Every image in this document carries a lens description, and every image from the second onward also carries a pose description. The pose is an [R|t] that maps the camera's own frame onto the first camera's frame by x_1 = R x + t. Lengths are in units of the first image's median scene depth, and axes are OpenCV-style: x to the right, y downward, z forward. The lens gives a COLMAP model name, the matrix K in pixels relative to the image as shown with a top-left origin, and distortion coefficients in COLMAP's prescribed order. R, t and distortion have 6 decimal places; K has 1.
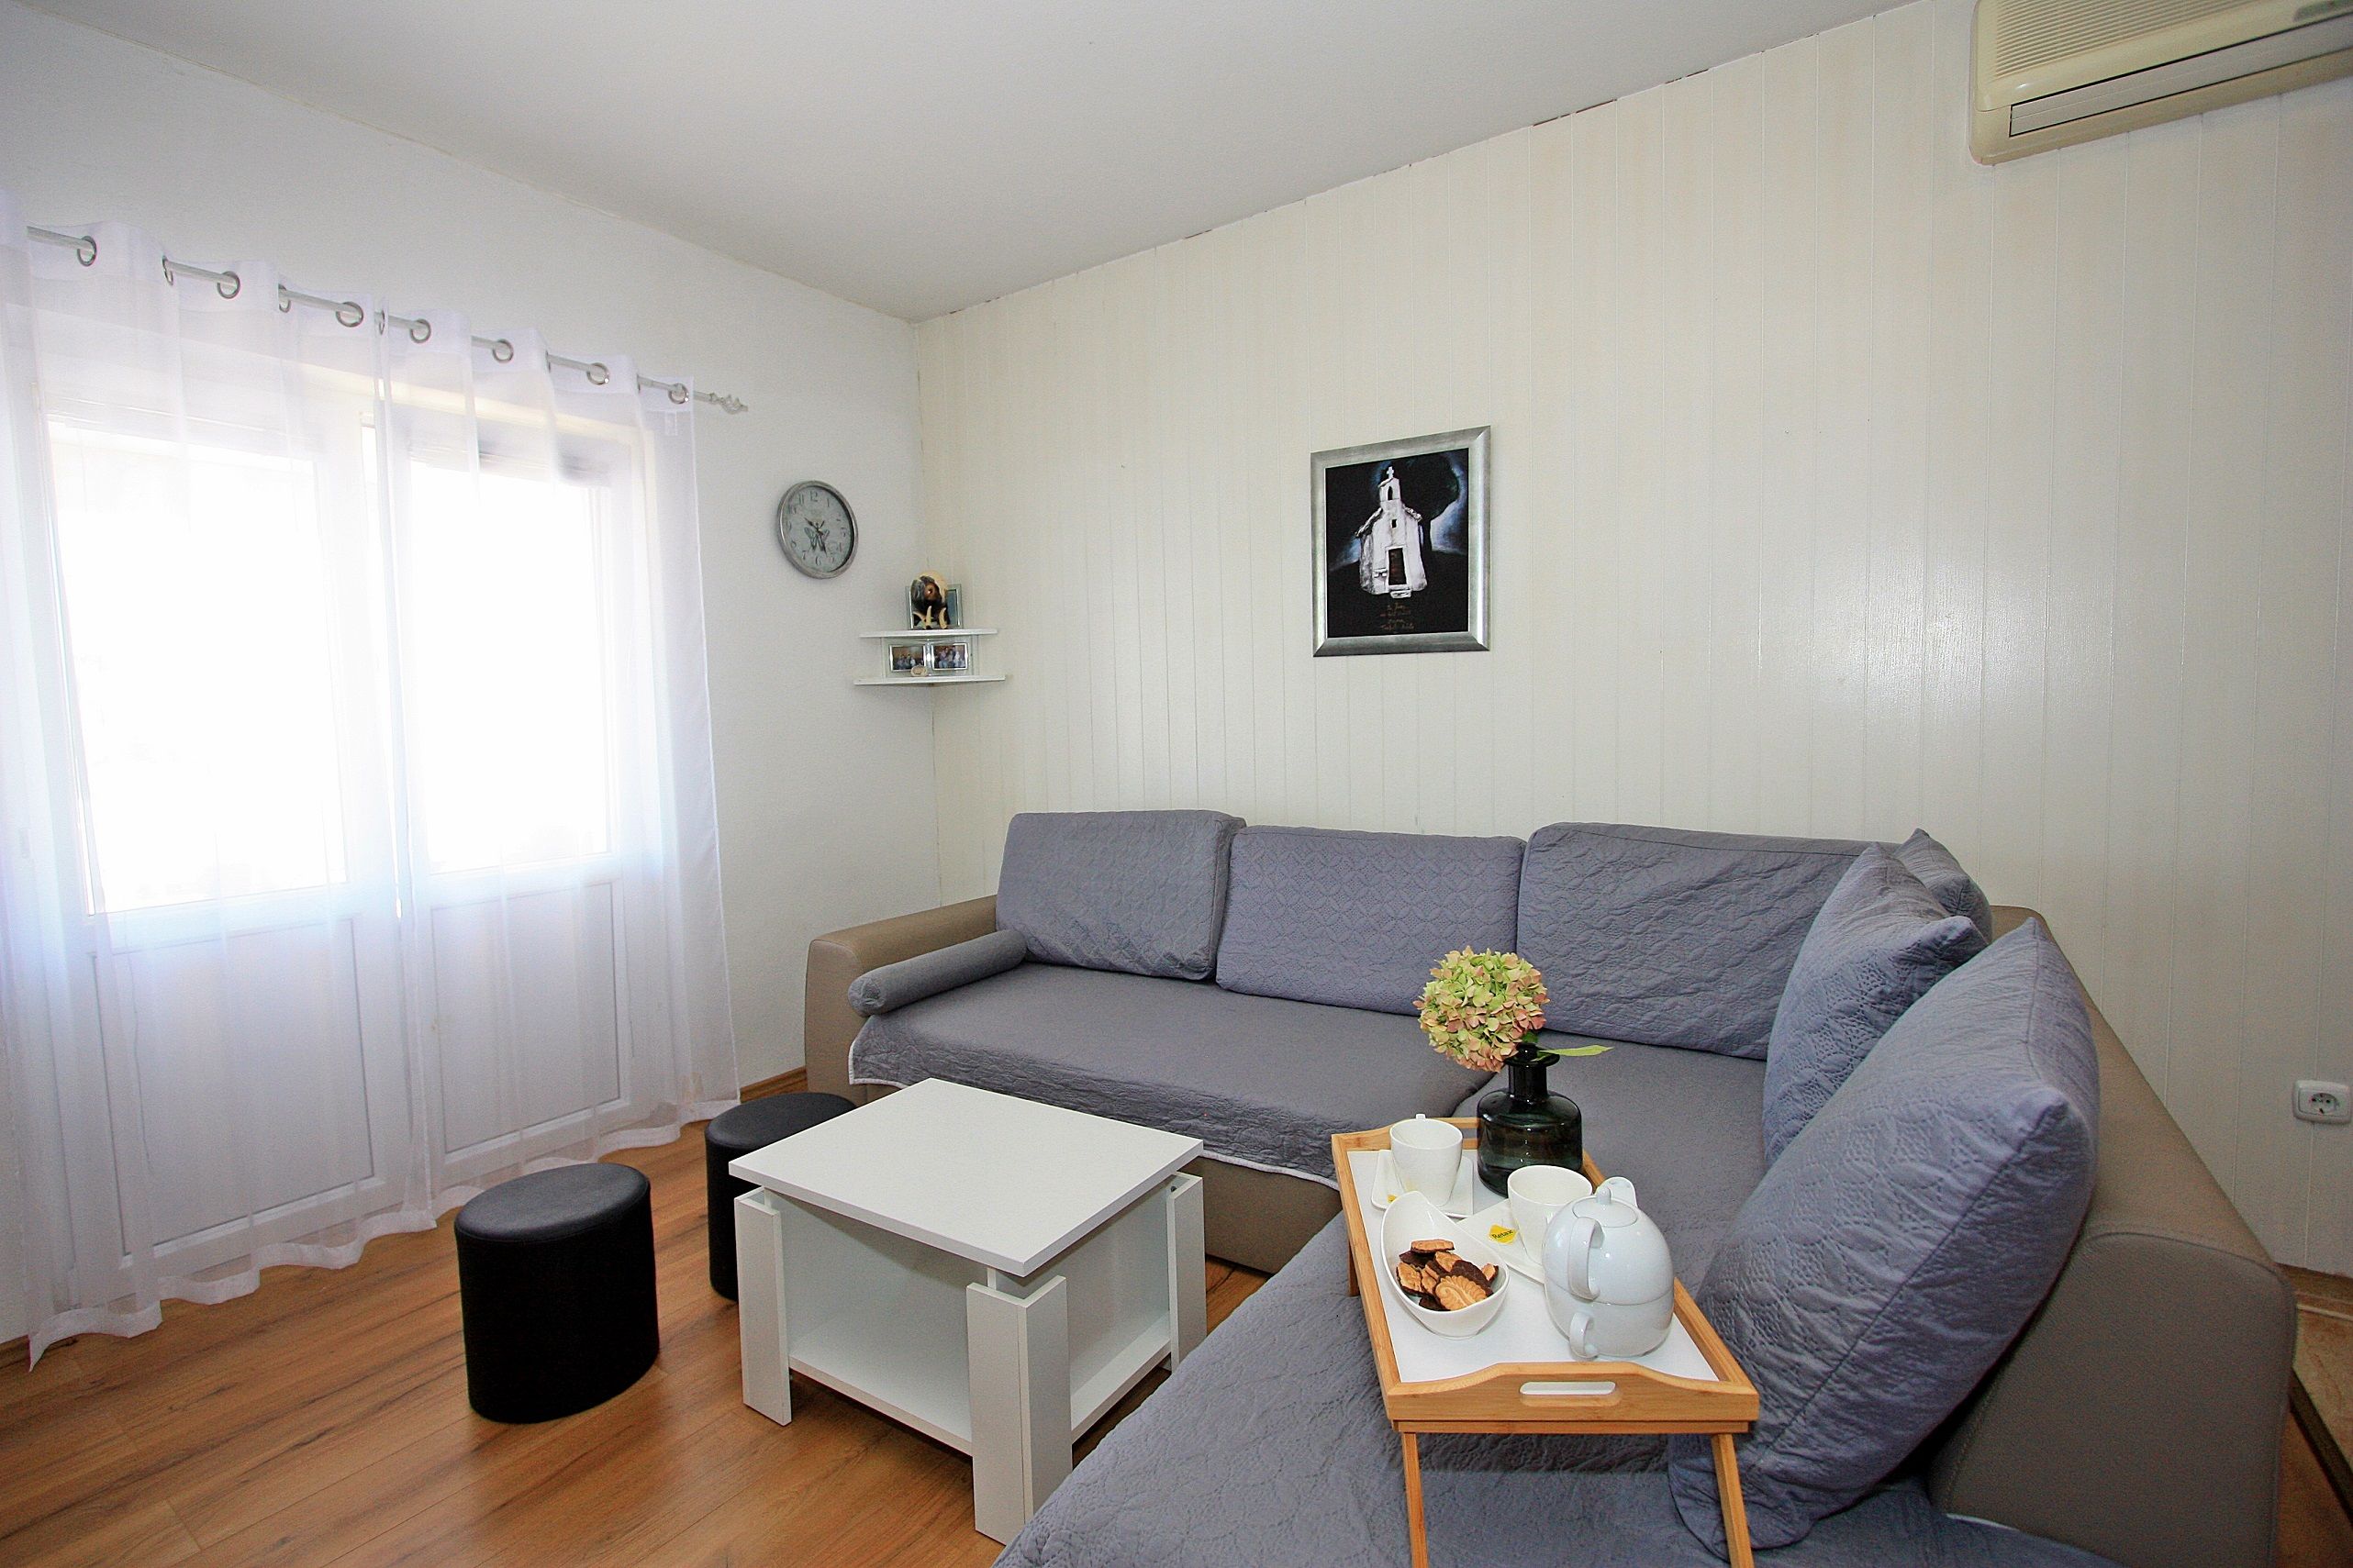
lens RADIAL K [[1102.6, 0, 1175.3], [0, 1102.6, 794.7], [0, 0, 1]] dist [0.009183, 0.000168]
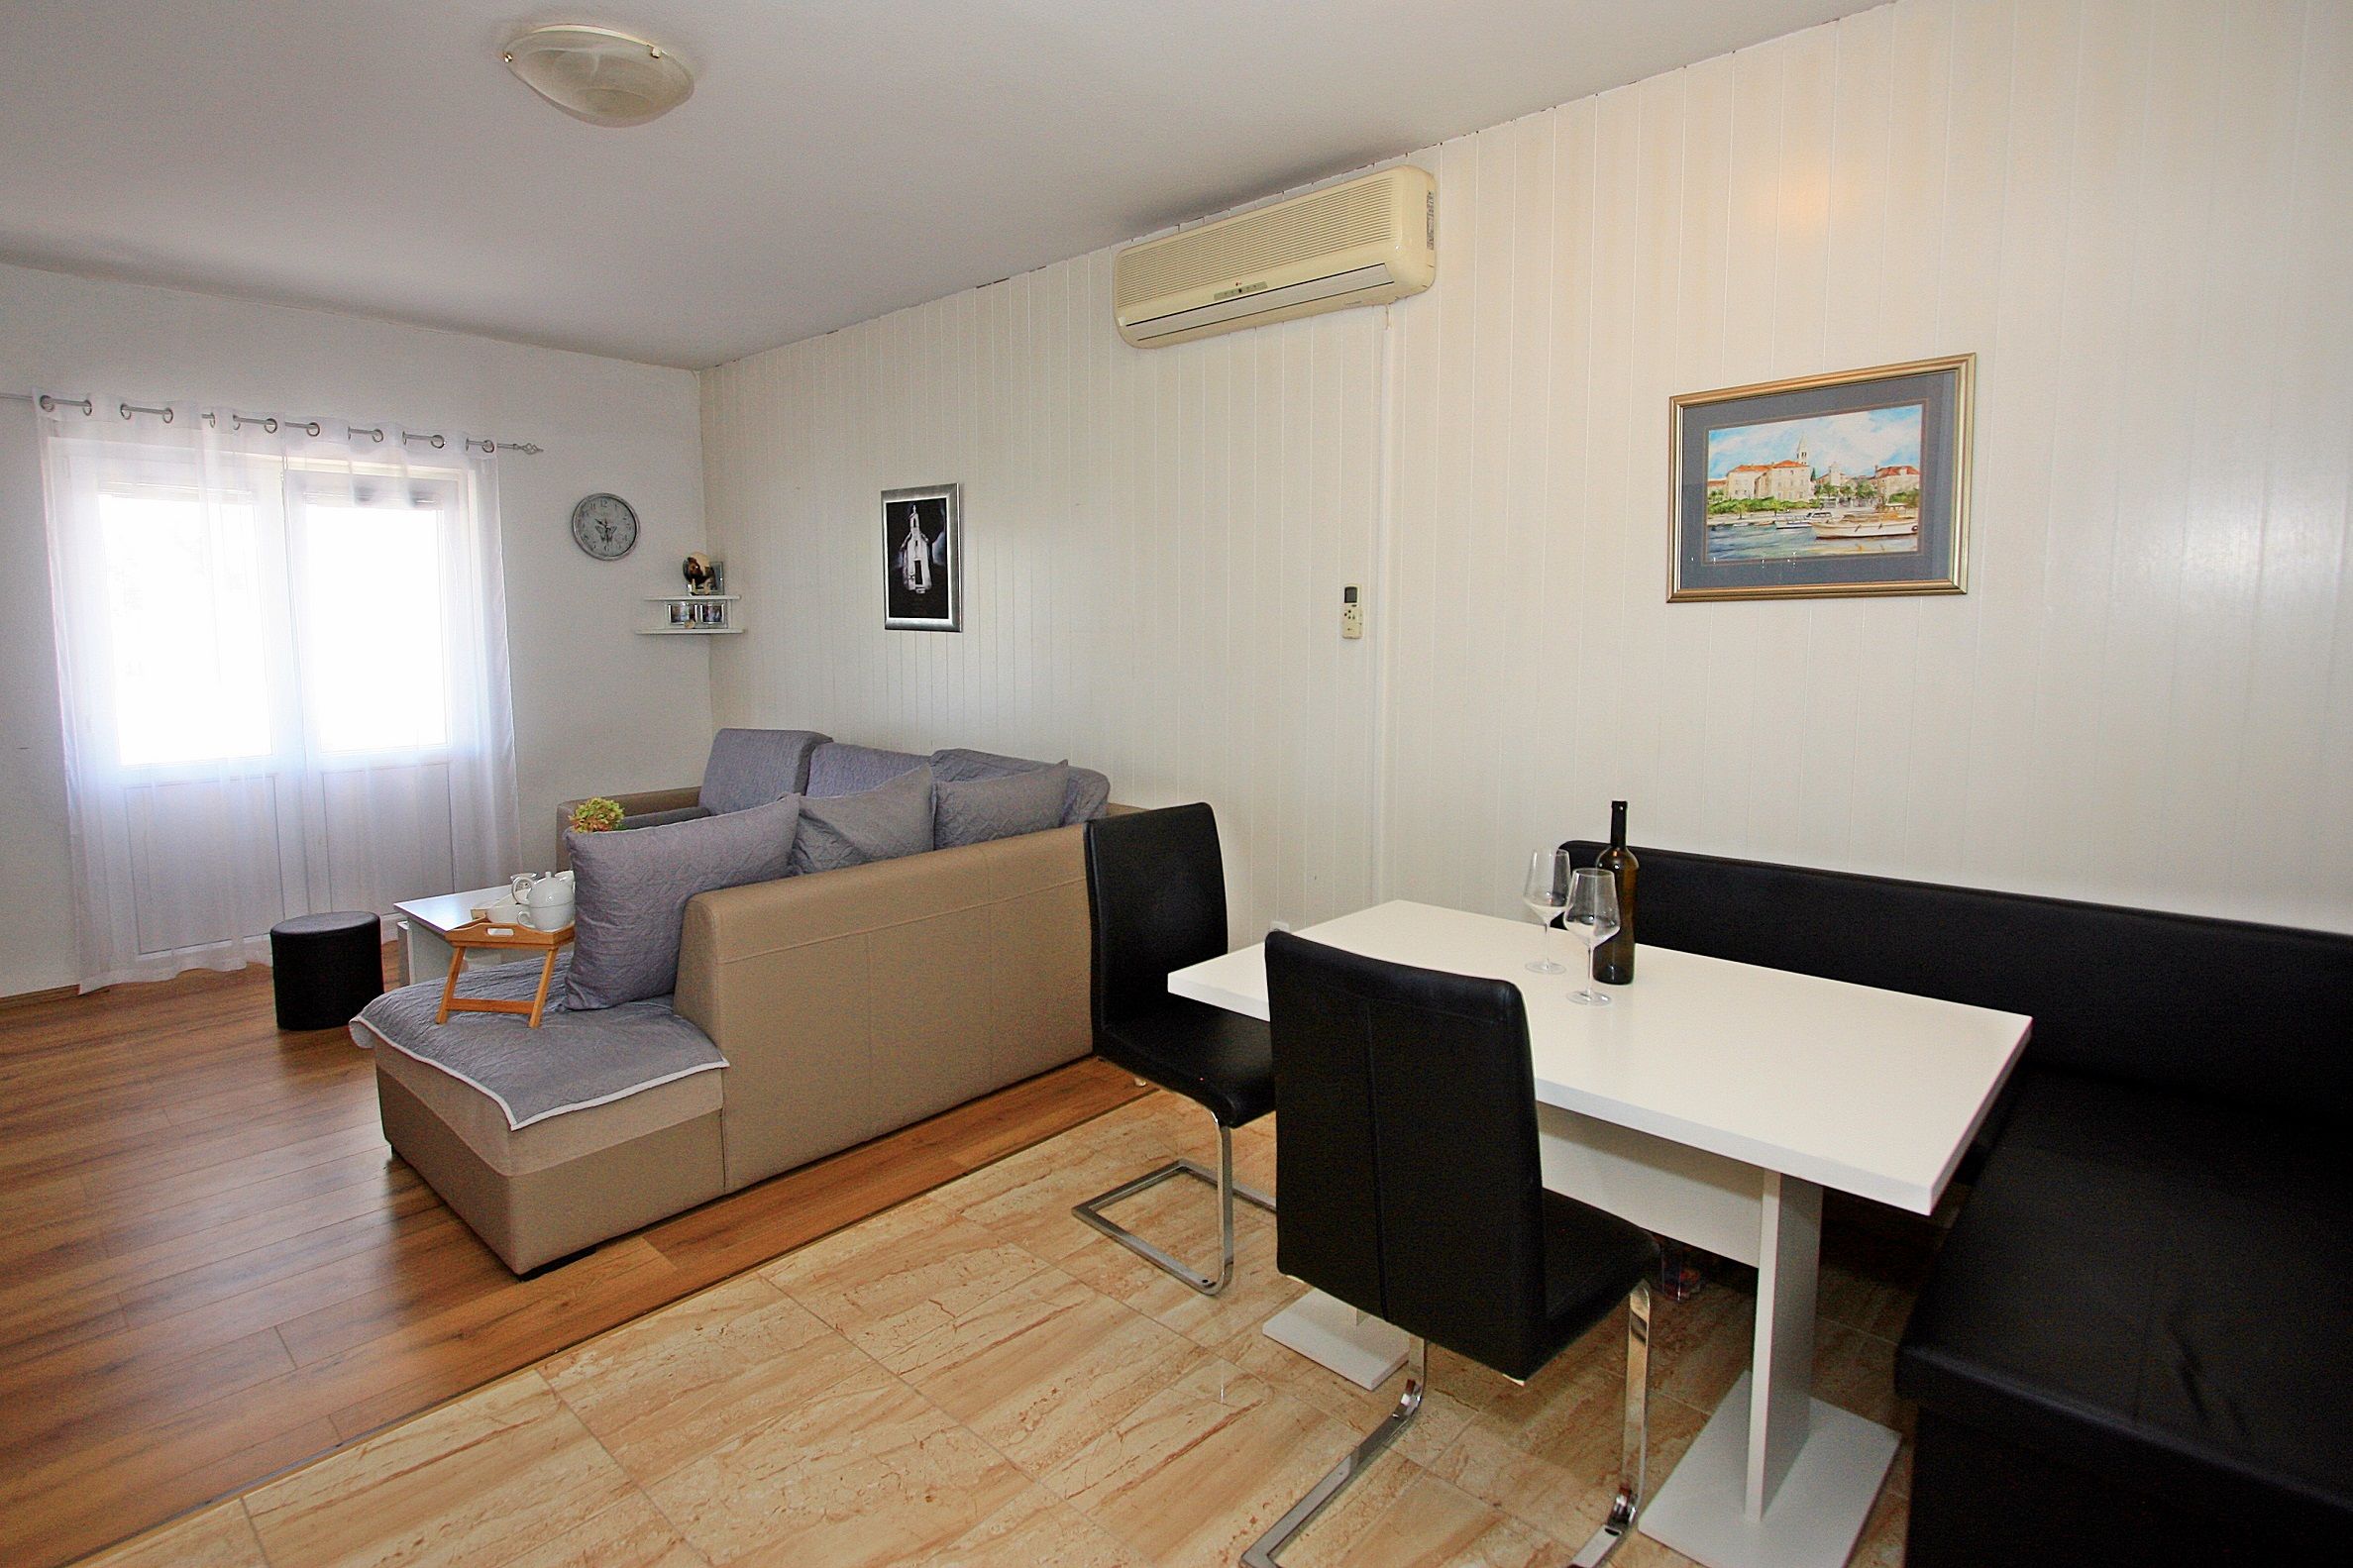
lens RADIAL K [[1168.3, 0, 1139.0], [0, 1168.3, 737.2], [0, 0, 1]] dist [-0.005036, -0.000849]
pose [[0.991740, 0.038040, -0.122490, 0.683831], [-0.035812, 0.999152, 0.020339, -0.026173], [0.123160, -0.015784, 0.992261, -0.522705]]
